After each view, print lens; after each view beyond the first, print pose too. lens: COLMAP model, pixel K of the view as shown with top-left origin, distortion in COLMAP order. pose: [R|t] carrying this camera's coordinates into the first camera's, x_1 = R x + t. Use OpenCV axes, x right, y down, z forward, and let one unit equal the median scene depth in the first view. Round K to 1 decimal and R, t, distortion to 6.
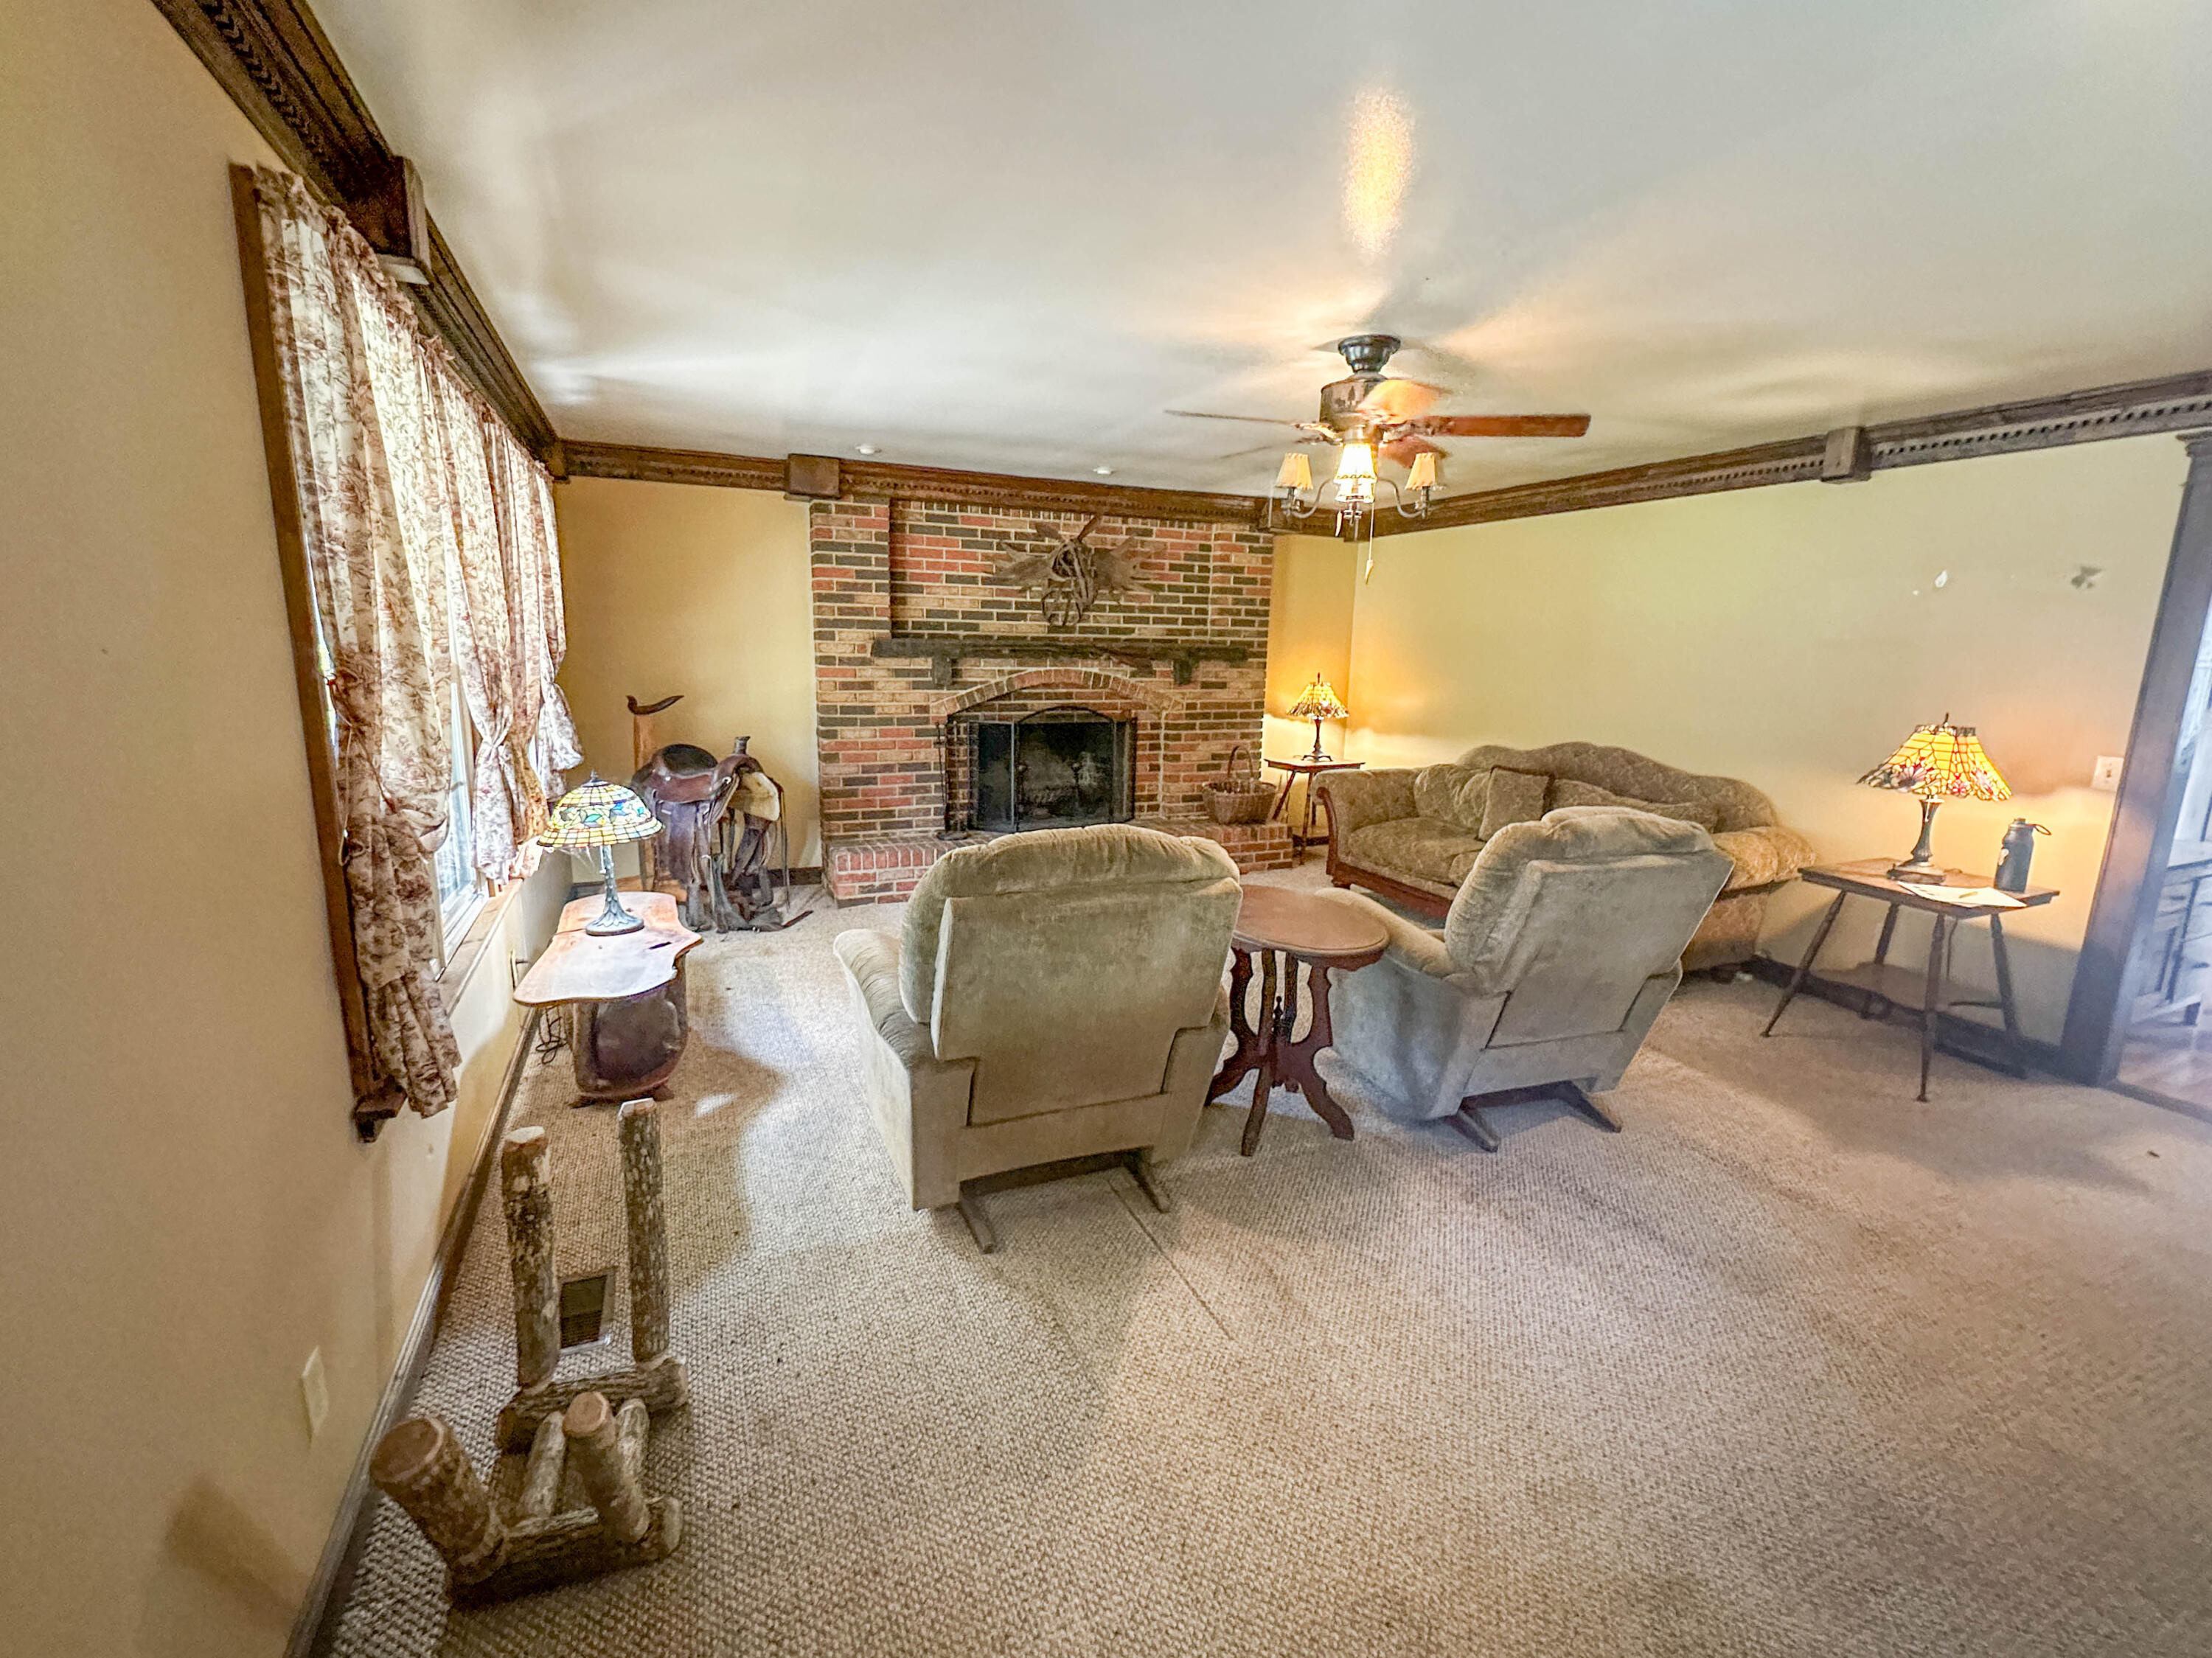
lens RADIAL K [[946.3, 0, 1097.7], [0, 946.3, 832.6], [0, 0, 1]] dist [-0.001645, -0.000253]
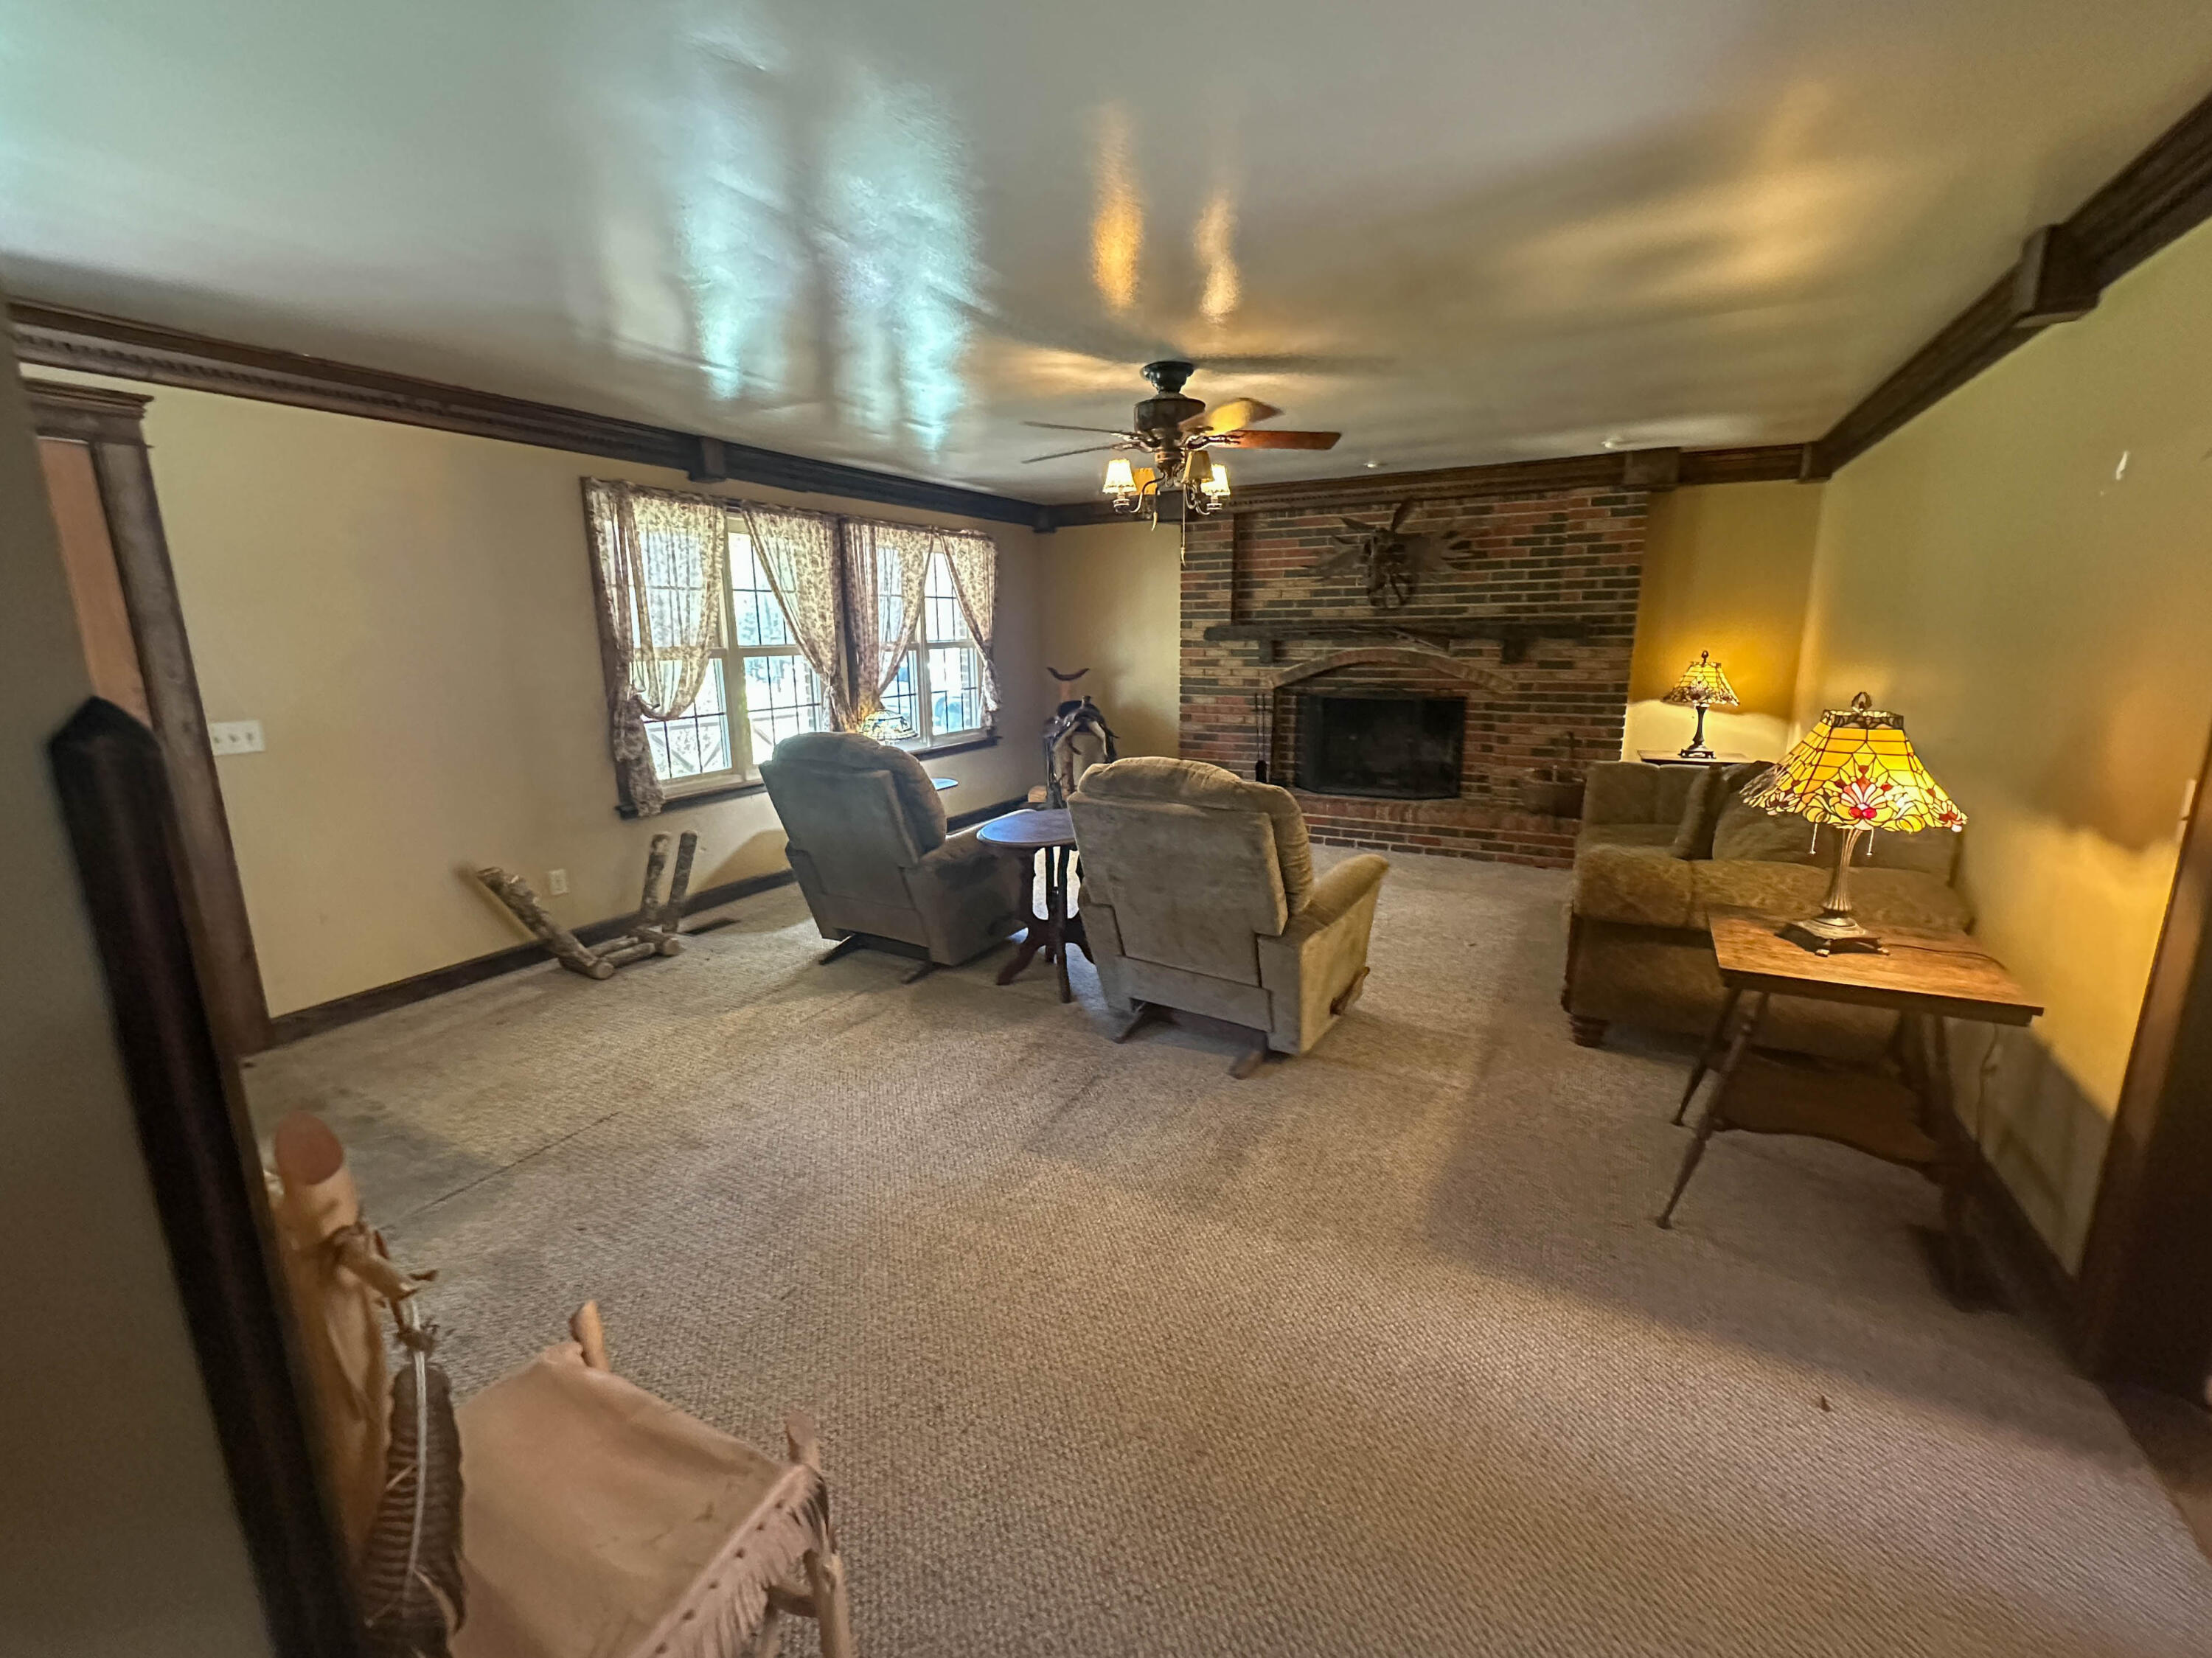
lens RADIAL K [[893.4, 0, 1106.4], [0, 893.4, 818.8], [0, 0, 1]] dist [-0.001654, 0.000430]
pose [[0.630460, 0.134616, -0.764460, 0.582136], [-0.129367, 0.989295, 0.067517, -0.008633], [0.765366, 0.056329, 0.641126, 0.116083]]
